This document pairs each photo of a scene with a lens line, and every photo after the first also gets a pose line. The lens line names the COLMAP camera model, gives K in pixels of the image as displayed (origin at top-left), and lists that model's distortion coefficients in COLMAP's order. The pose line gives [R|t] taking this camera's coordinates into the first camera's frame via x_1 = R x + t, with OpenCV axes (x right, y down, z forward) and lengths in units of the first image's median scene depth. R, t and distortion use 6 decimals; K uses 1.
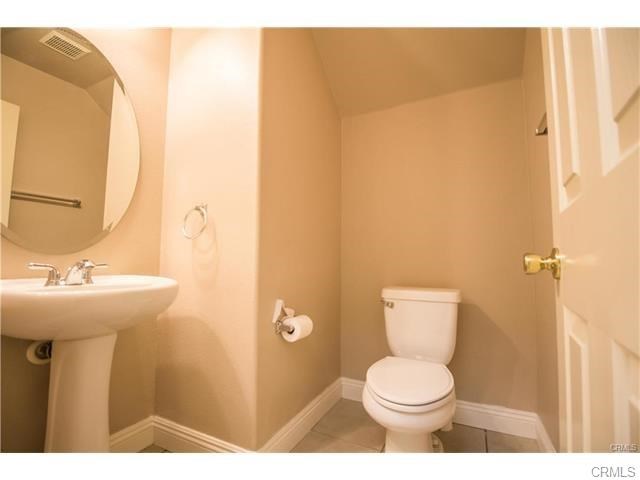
lens RADIAL K [[292.5, 0, 318.9], [0, 292.5, 242.0], [0, 0, 1]] dist [-0.004837, -0.000619]
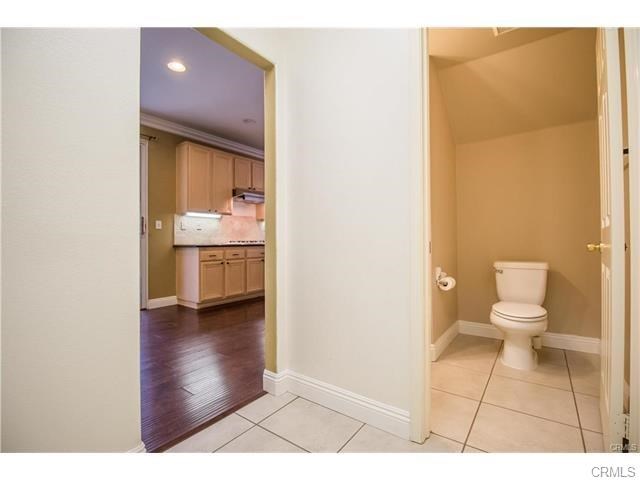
lens RADIAL K [[292.5, 0, 321.6], [0, 292.5, 239.3], [0, 0, 1]] dist [-0.004837, -0.000619]
pose [[0.986360, -0.016415, -0.163783, -0.488717], [0.025590, 0.998209, 0.054071, -0.080874], [0.162603, -0.057525, 0.985013, -0.786044]]
